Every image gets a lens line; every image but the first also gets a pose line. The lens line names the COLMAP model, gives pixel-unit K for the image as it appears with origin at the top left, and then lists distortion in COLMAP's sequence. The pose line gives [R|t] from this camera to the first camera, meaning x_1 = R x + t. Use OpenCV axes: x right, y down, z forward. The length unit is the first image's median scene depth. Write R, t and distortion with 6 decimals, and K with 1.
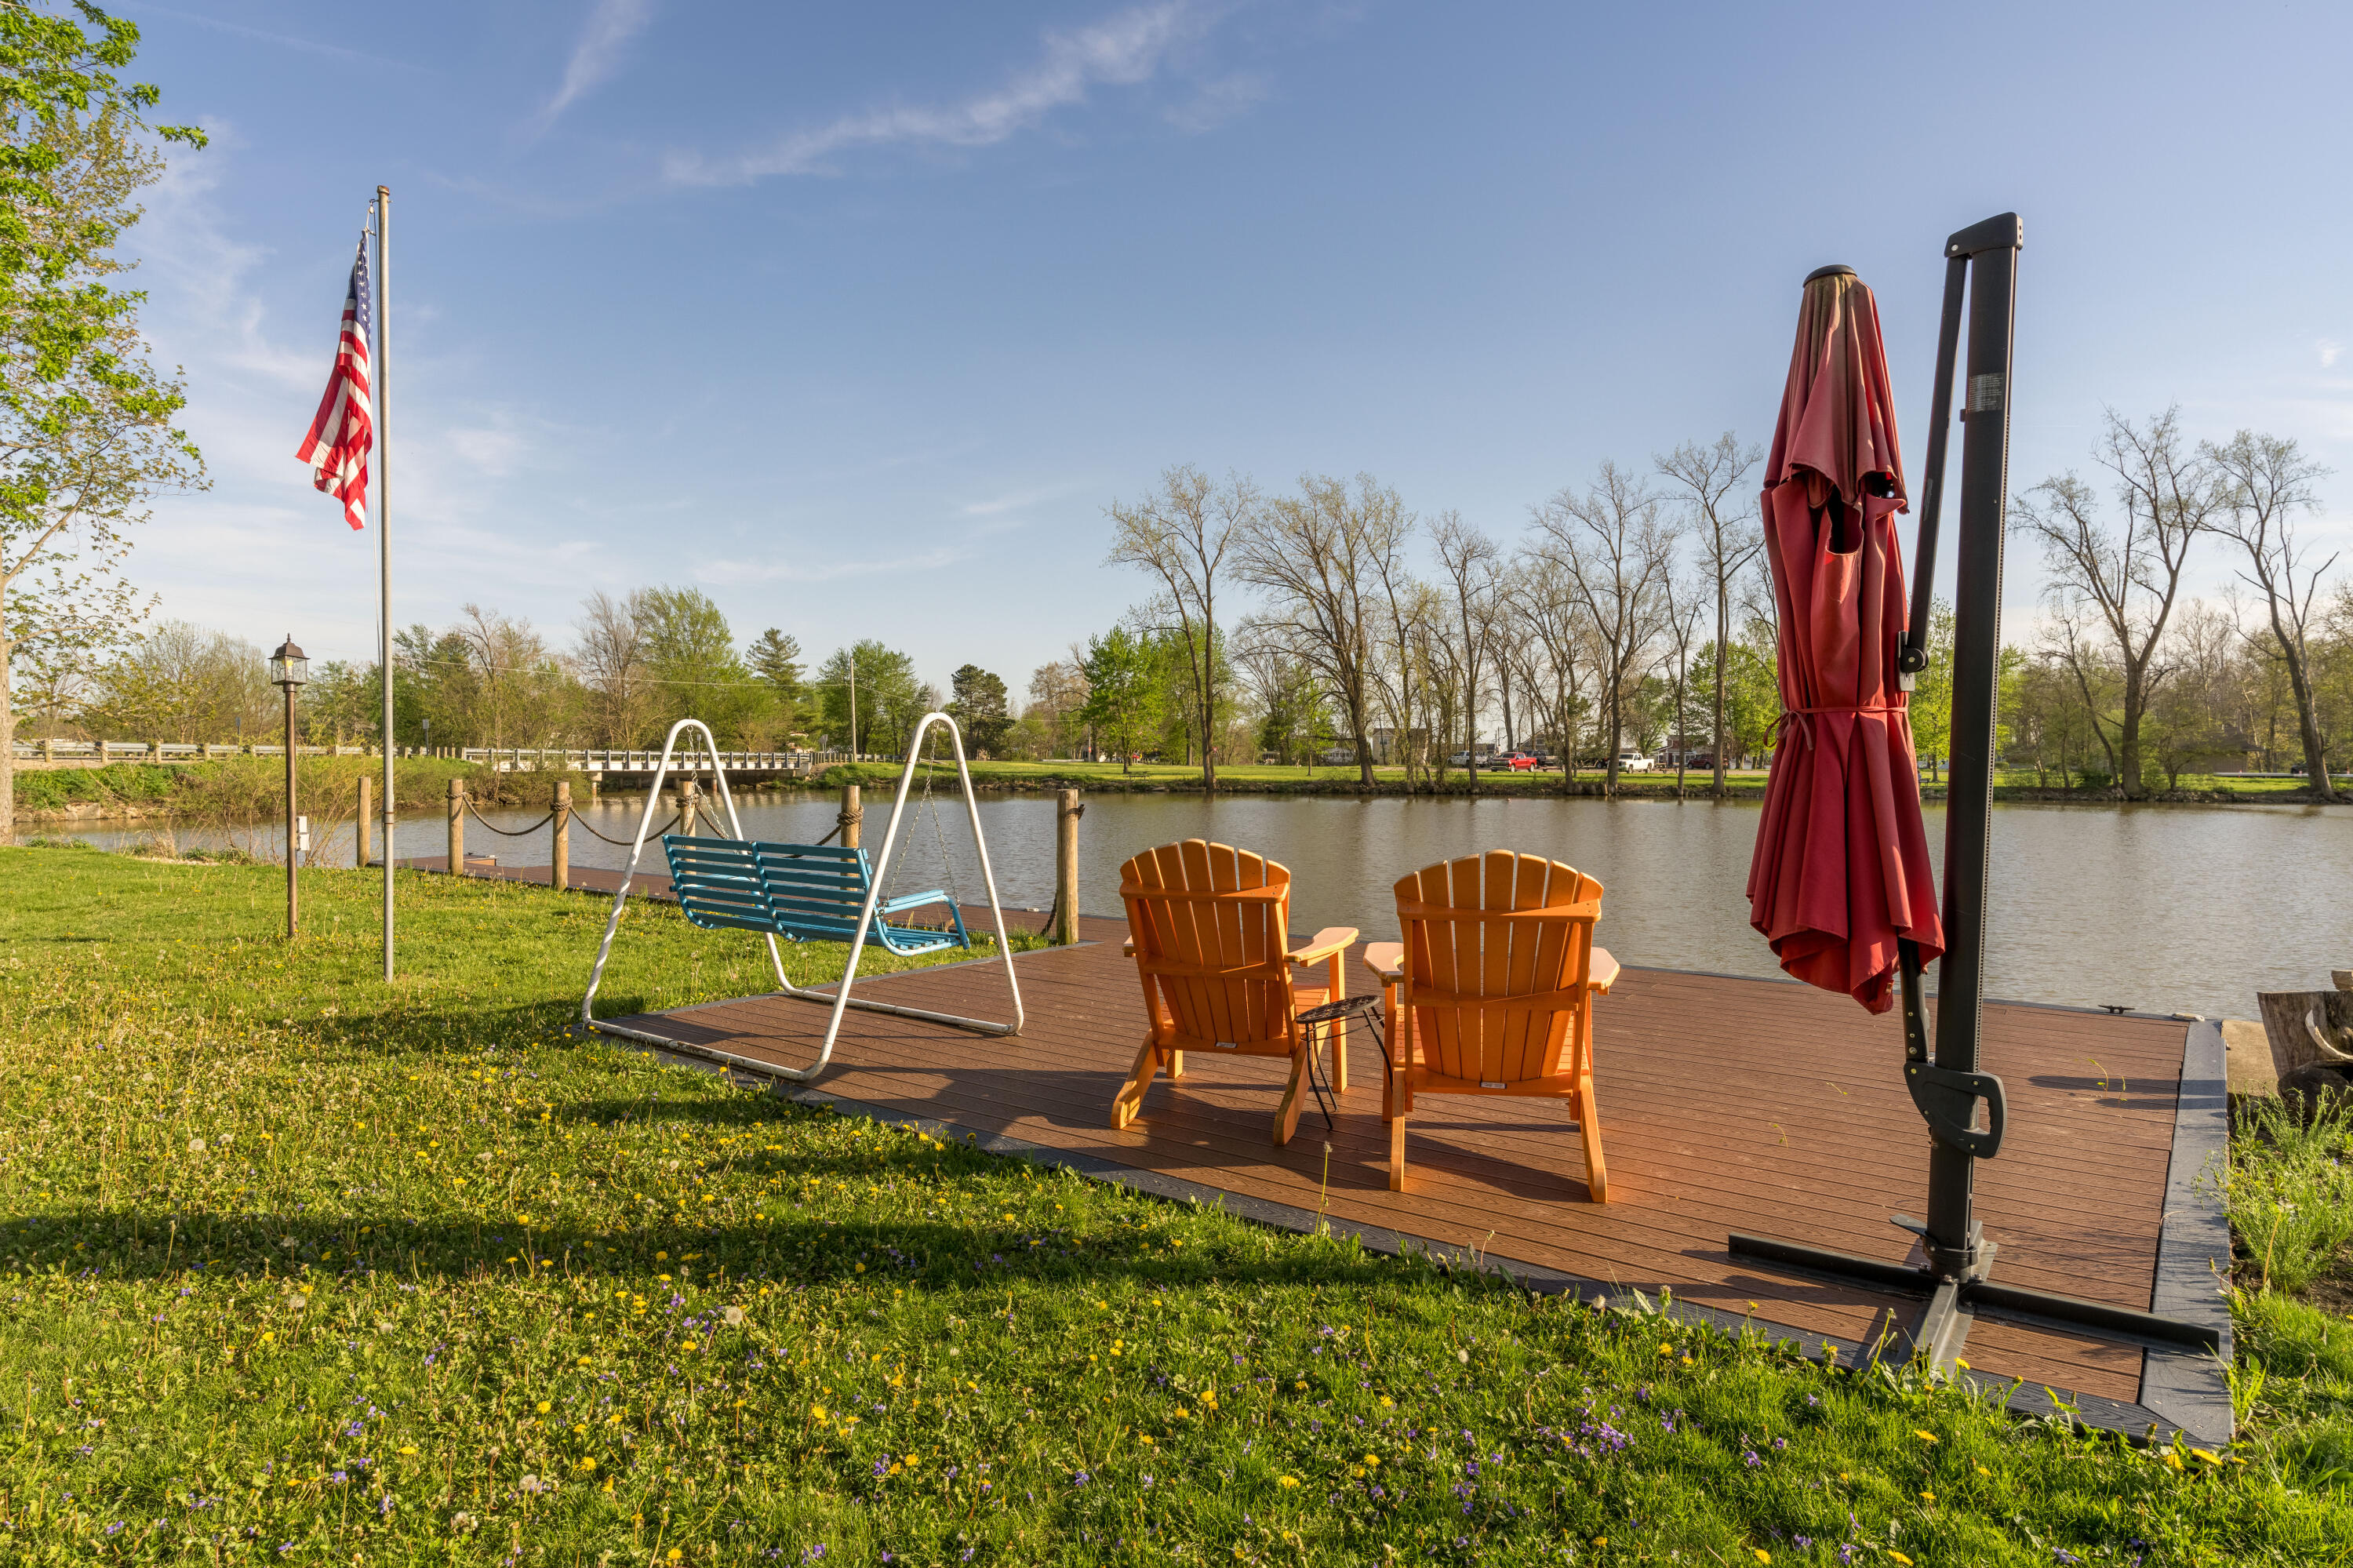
lens RADIAL K [[1353.2, 0, 1175.6], [0, 1353.2, 778.1], [0, 0, 1]] dist [0.005459, 0.000437]
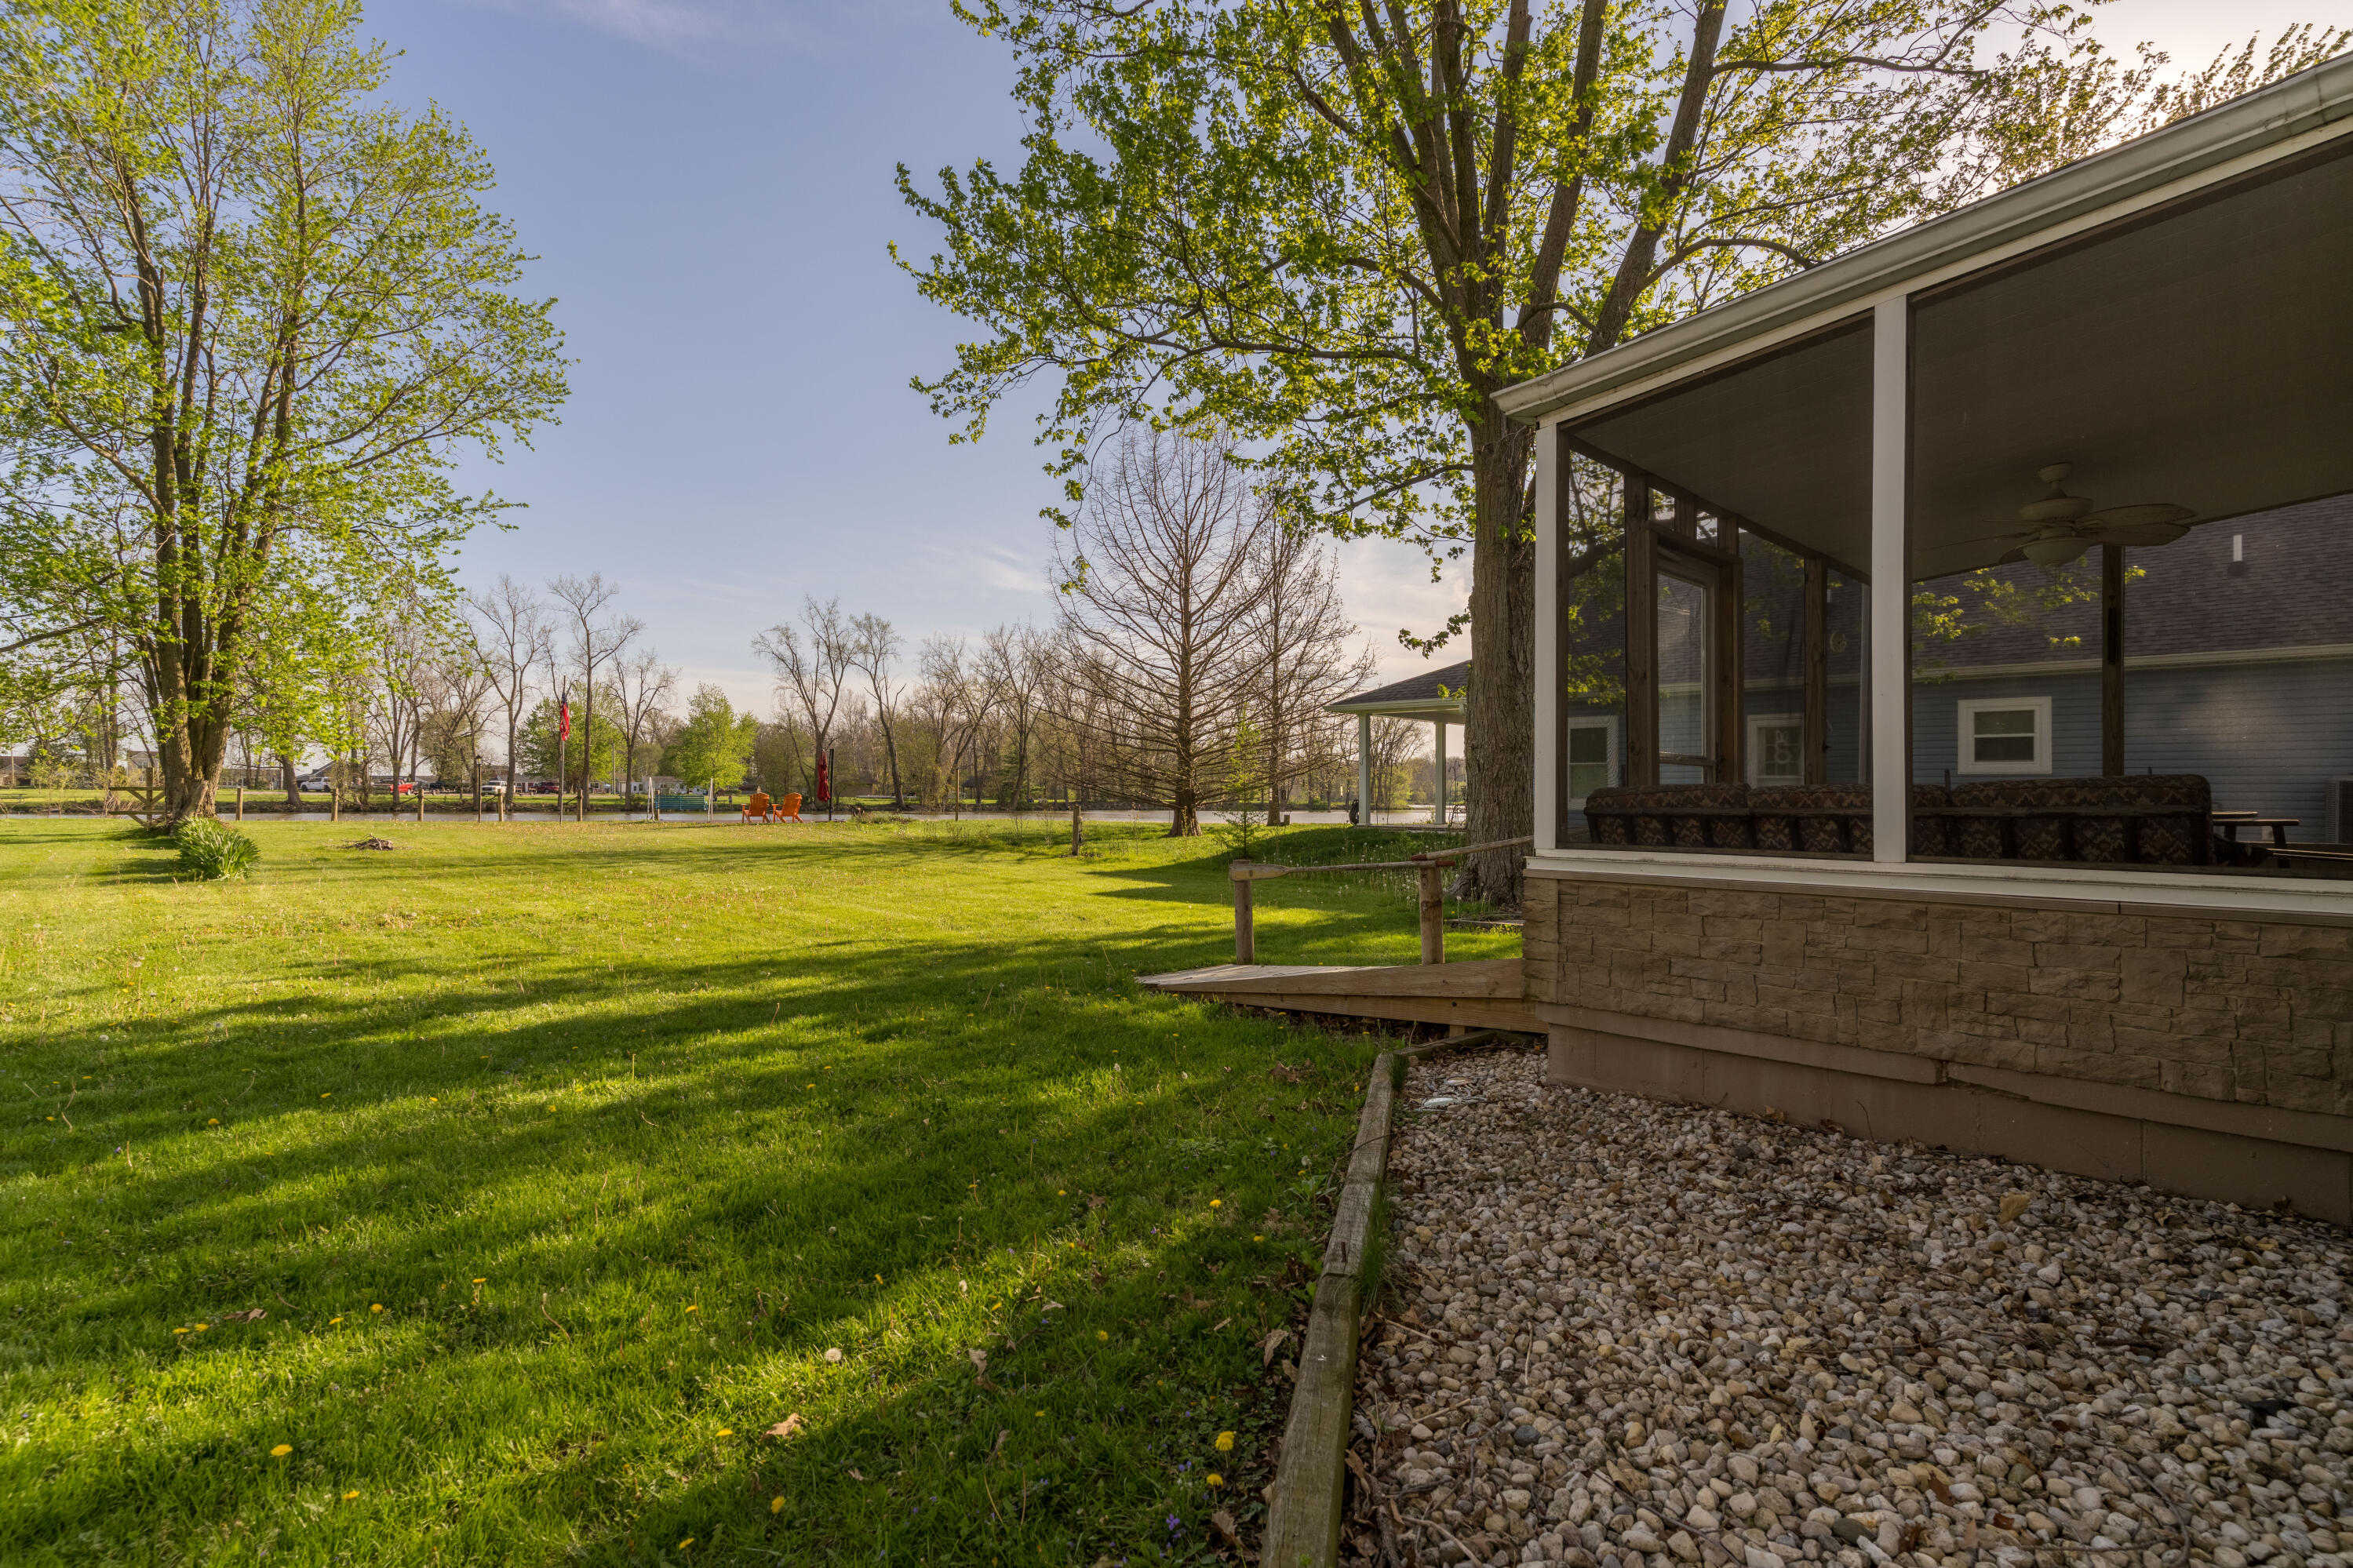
lens RADIAL K [[1129.6, 0, 1173.4], [0, 1129.6, 787.2], [0, 0, 1]] dist [0.005804, -0.002294]
pose [[0.601560, 0.004532, 0.798815, -0.207645], [0.005322, 0.999939, -0.009680, 0.002811], [-0.798810, 0.010075, 0.601499, -0.275079]]
